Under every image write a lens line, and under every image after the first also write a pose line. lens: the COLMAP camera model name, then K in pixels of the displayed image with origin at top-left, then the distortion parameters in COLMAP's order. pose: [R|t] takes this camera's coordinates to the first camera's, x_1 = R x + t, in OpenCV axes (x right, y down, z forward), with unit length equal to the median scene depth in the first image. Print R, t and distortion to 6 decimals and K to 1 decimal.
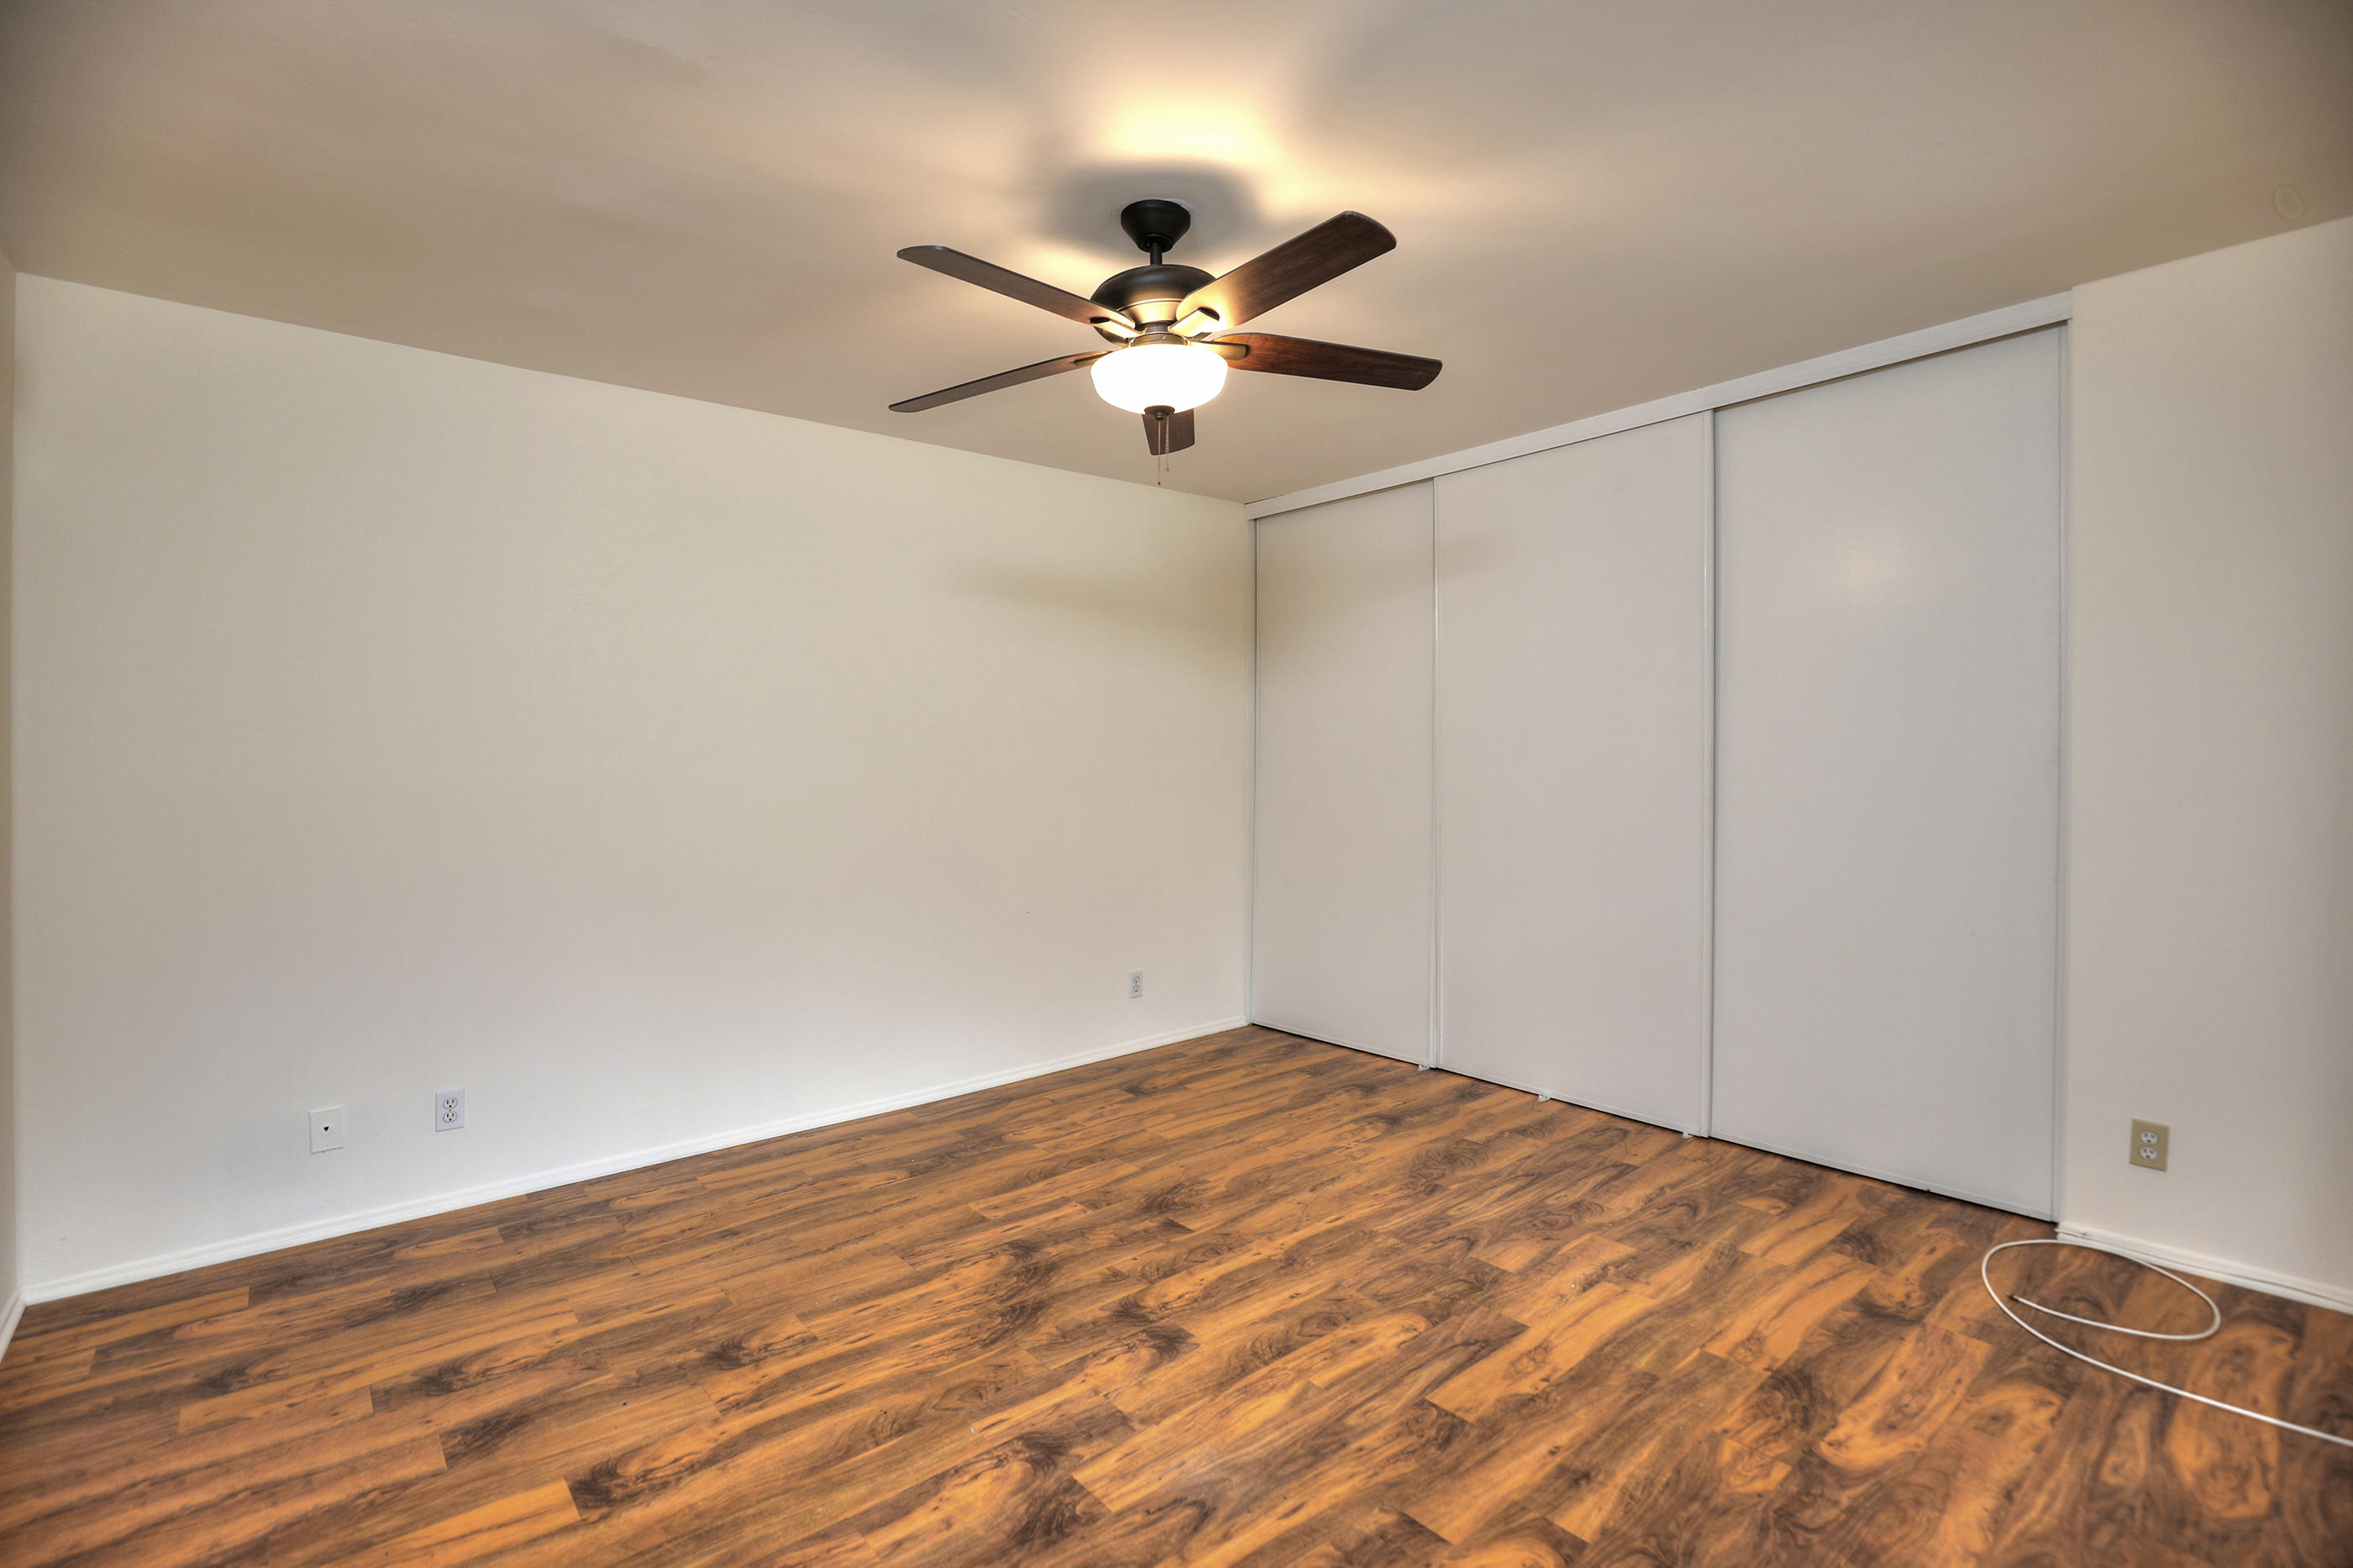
lens RADIAL K [[1075.9, 0, 1173.4], [0, 1075.9, 750.7], [0, 0, 1]] dist [-0.031781, 0.008290]
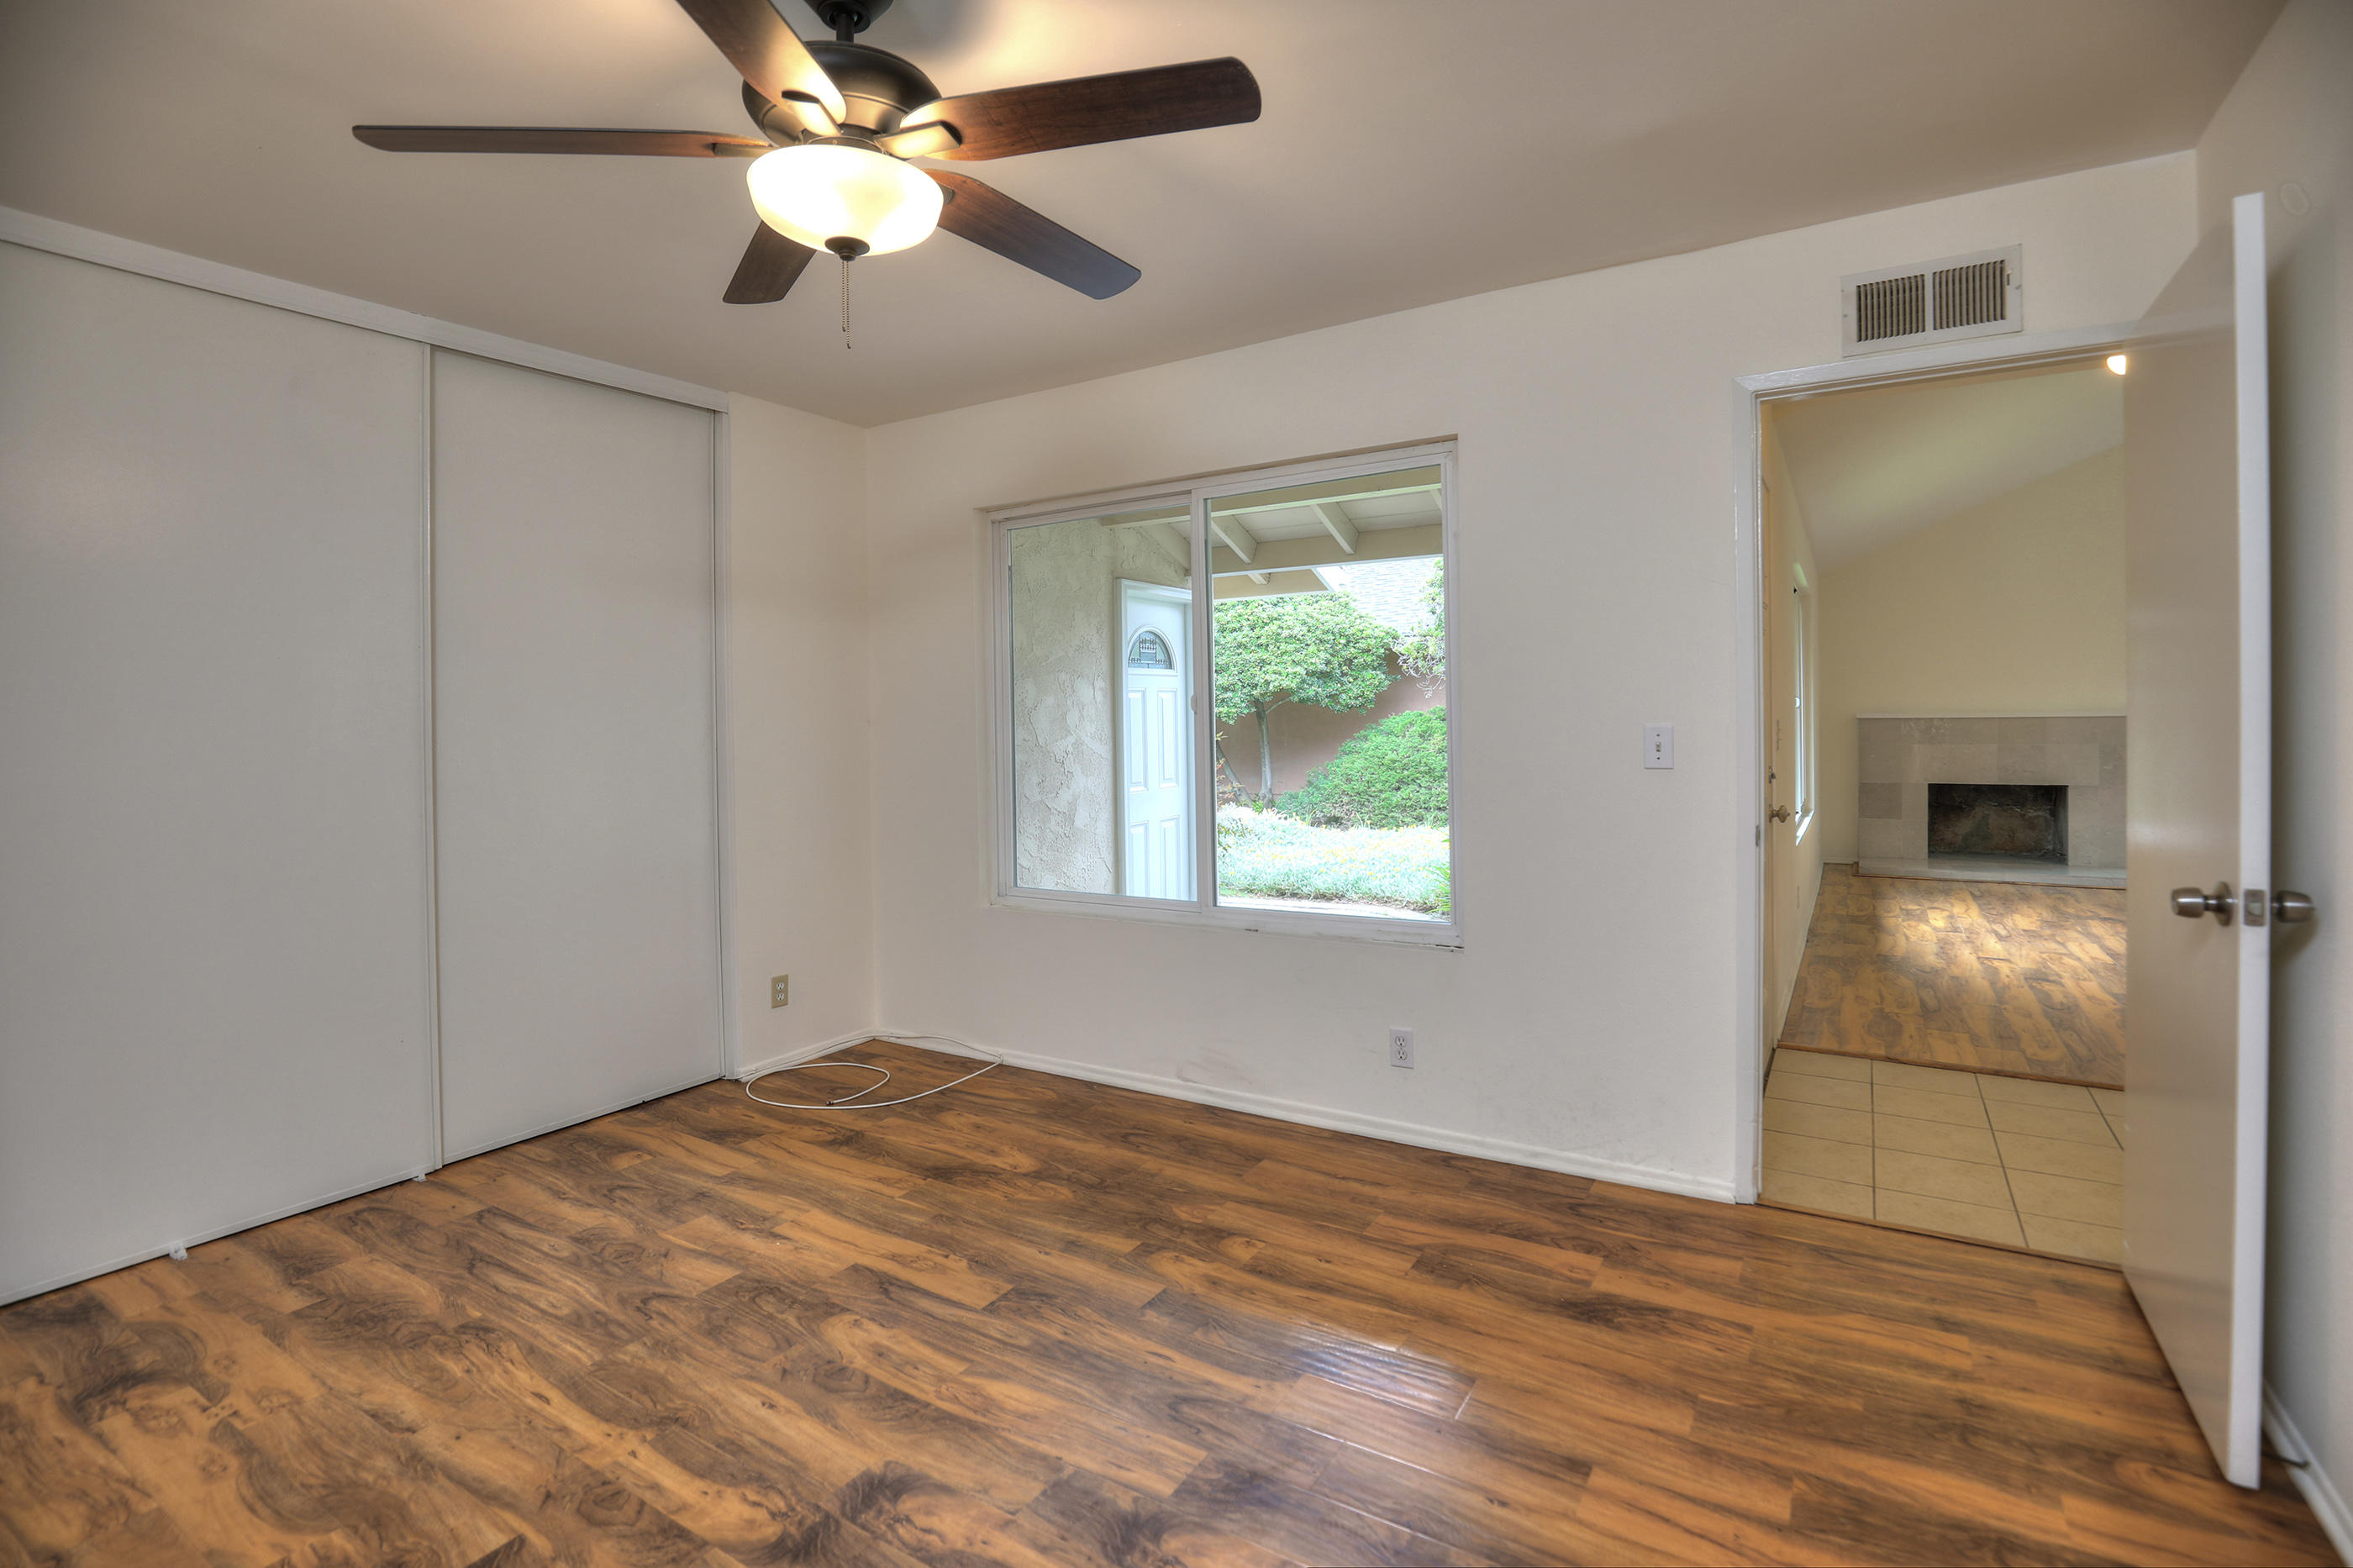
lens RADIAL K [[1089.0, 0, 1175.9], [0, 1089.0, 731.8], [0, 0, 1]] dist [-0.030737, 0.006351]
pose [[-0.287702, 0.004390, 0.957710, -0.670186], [0.018758, 0.999824, 0.001052, 0.015491], [-0.957536, 0.018267, -0.287734, 0.847218]]
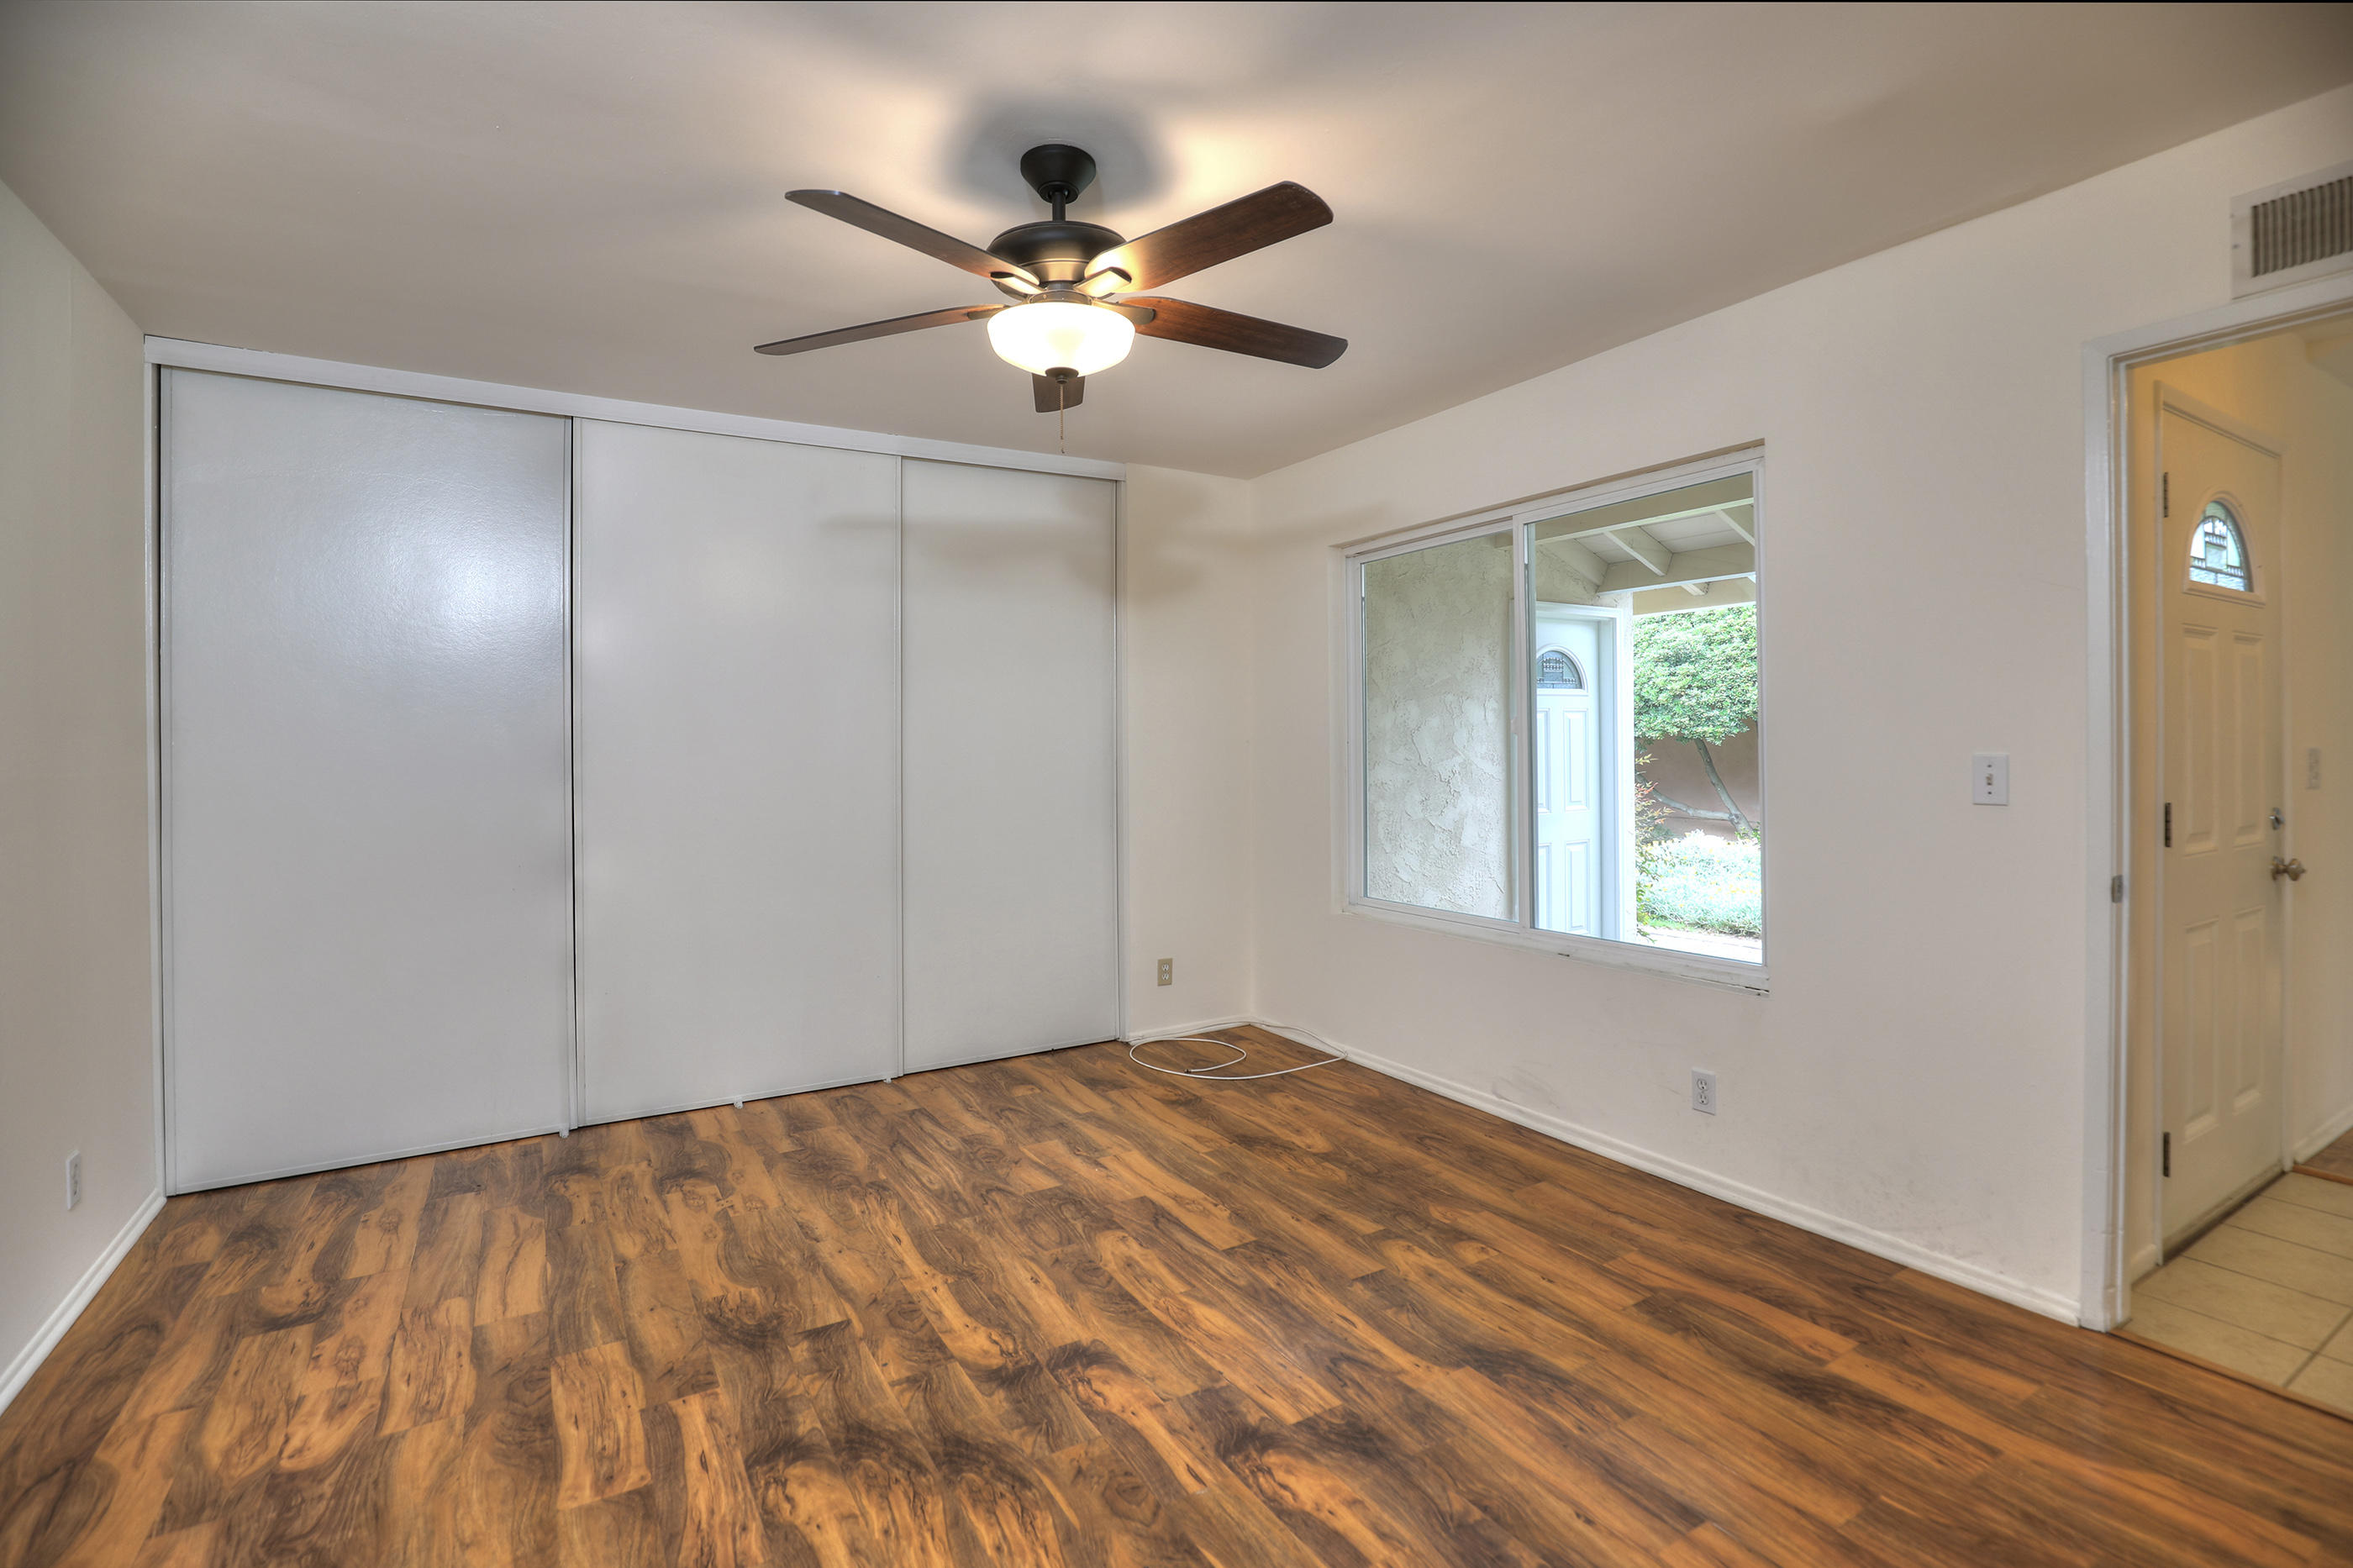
lens RADIAL K [[1083.3, 0, 1186.8], [0, 1083.3, 742.8], [0, 0, 1]] dist [-0.026880, 0.003993]
pose [[0.169152, 0.008937, 0.985549, -0.787686], [0.006252, 0.999929, -0.010141, 0.014327], [-0.985570, 0.007877, 0.169084, 0.622167]]
